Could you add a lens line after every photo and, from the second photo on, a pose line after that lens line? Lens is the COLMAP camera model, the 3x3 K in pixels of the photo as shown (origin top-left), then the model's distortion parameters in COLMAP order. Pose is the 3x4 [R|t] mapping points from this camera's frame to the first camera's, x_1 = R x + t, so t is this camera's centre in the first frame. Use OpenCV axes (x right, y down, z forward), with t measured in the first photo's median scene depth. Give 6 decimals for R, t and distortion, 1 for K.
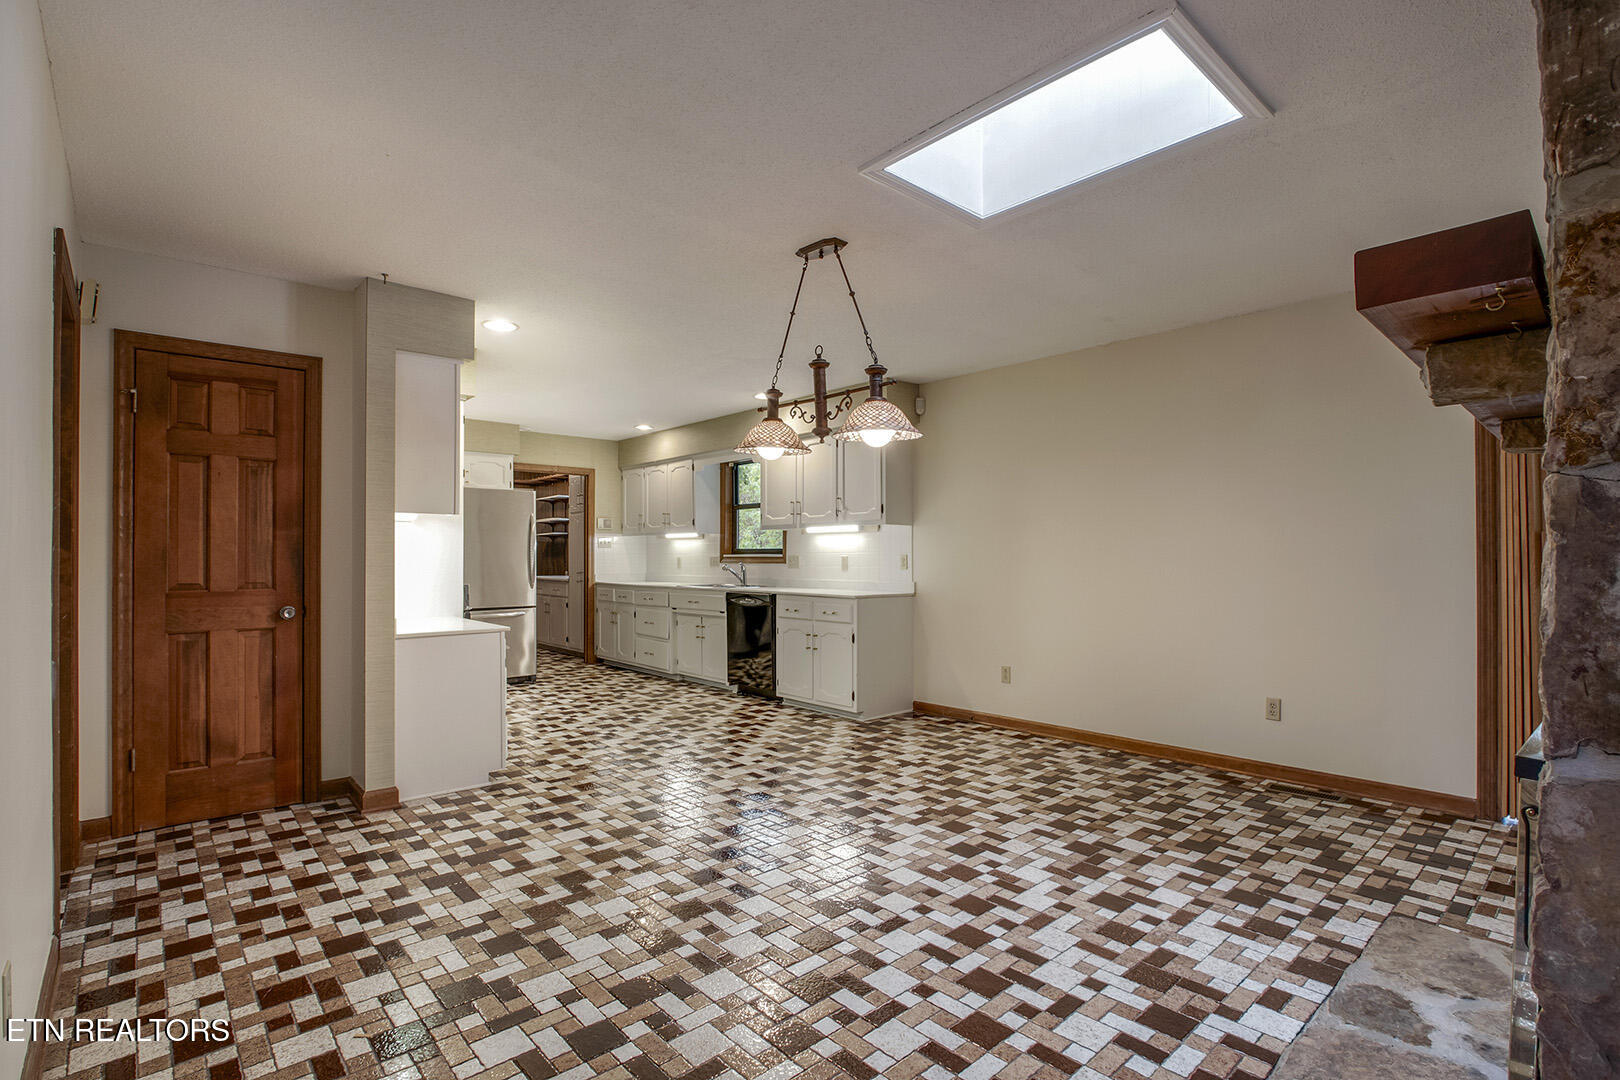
lens RADIAL K [[774.9, 0, 814.1], [0, 774.9, 553.0], [0, 0, 1]] dist [-0.025392, 0.000070]
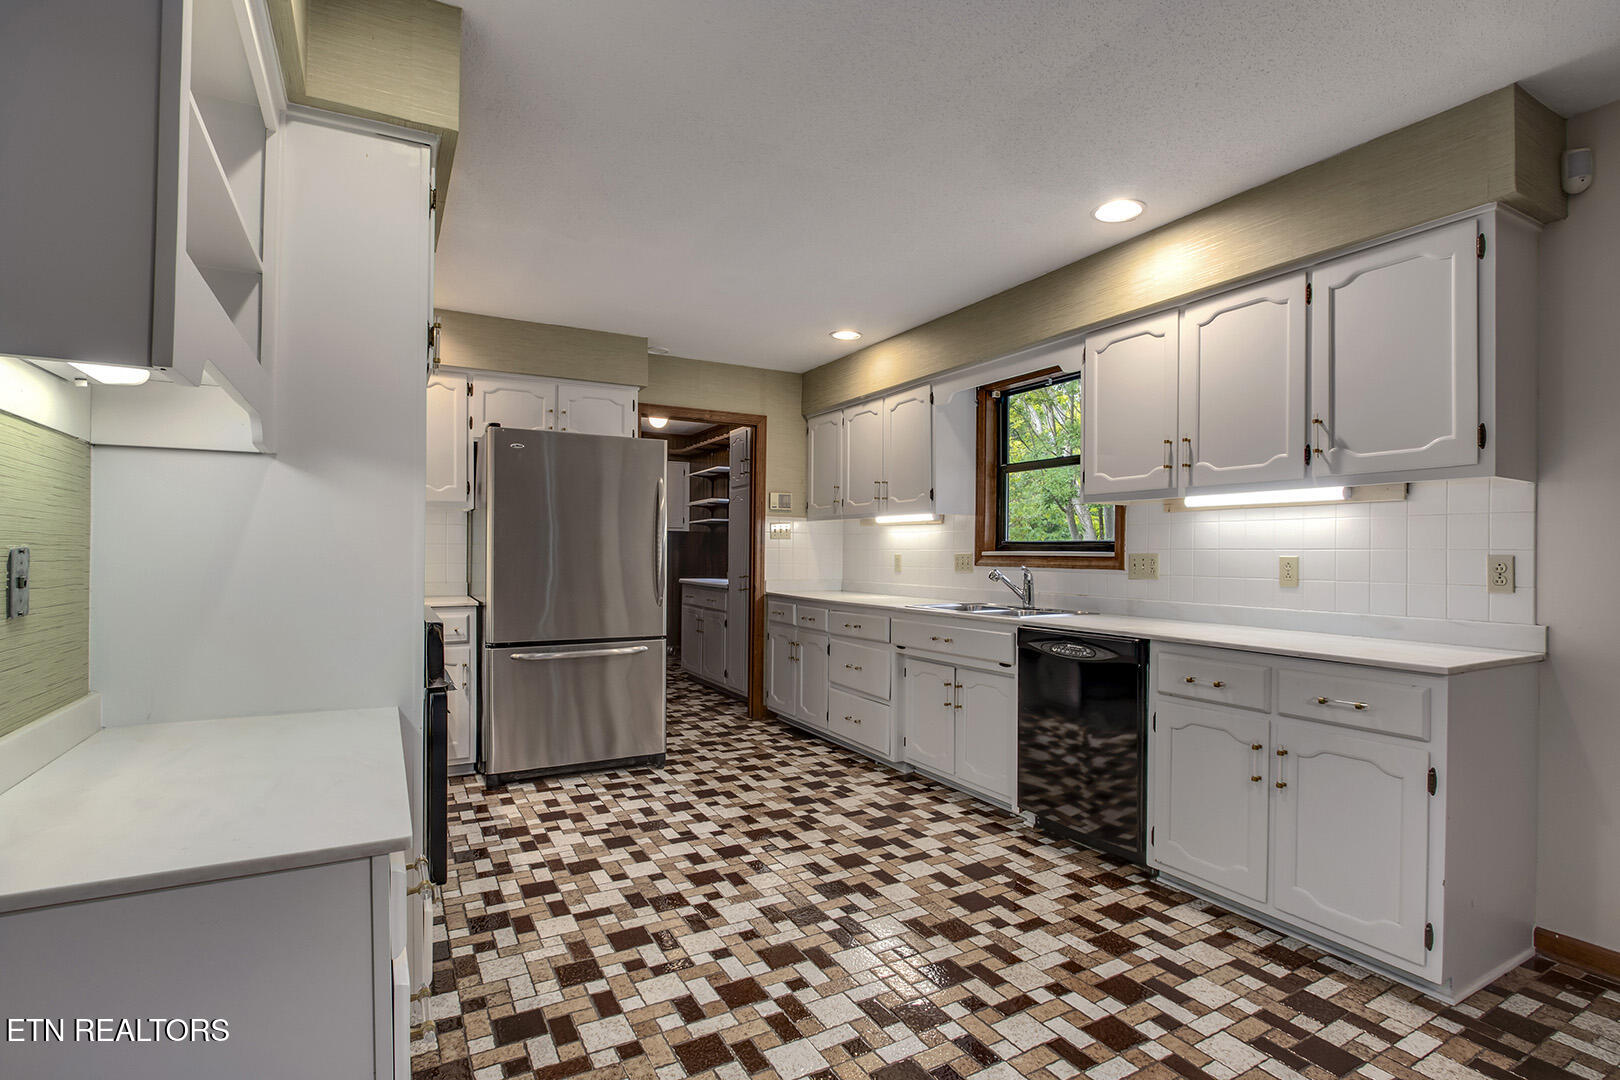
lens RADIAL K [[774.9, 0, 814.1], [0, 774.9, 553.0], [0, 0, 1]] dist [-0.025392, 0.000070]
pose [[0.976019, 0.010411, -0.217437, -0.156418], [-0.009568, 0.999942, 0.004930, 0.002427], [0.217476, -0.002731, 0.976062, 0.571460]]
